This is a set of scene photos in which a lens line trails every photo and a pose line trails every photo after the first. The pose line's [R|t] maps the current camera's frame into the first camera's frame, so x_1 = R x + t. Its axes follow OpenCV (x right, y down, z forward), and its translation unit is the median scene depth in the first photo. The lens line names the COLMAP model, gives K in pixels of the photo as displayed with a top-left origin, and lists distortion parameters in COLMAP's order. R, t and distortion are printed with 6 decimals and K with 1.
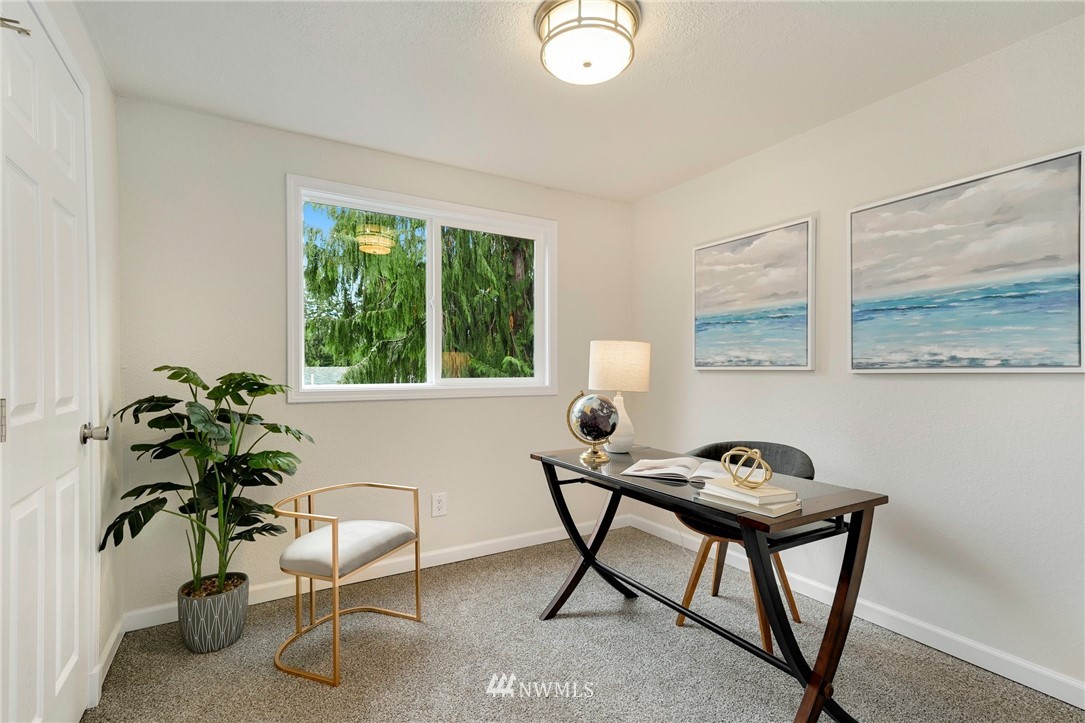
lens RADIAL K [[499.4, 0, 543.2], [0, 499.4, 368.7], [0, 0, 1]] dist [0.020424, -0.000103]
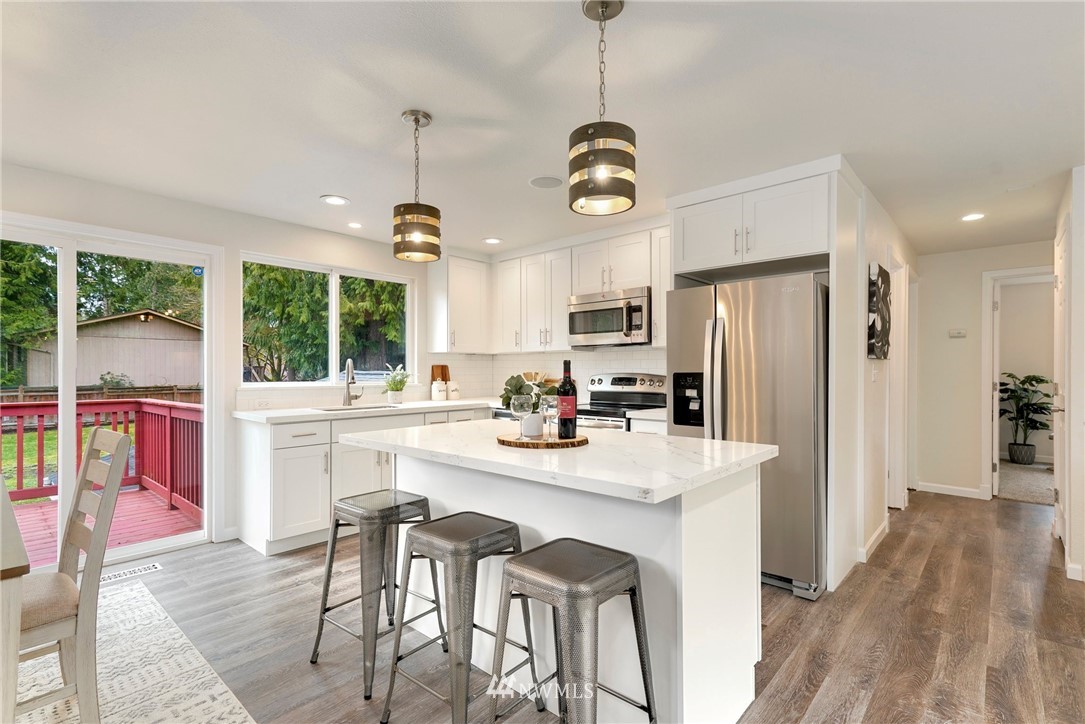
lens RADIAL K [[499.4, 0, 547.4], [0, 499.4, 371.6], [0, 0, 1]] dist [0.020424, -0.000103]
pose [[0.274293, 0.008099, -0.961612, 1.477342], [-0.009394, 0.999939, 0.005743, -0.004472], [0.961600, 0.007458, 0.274352, -2.540987]]
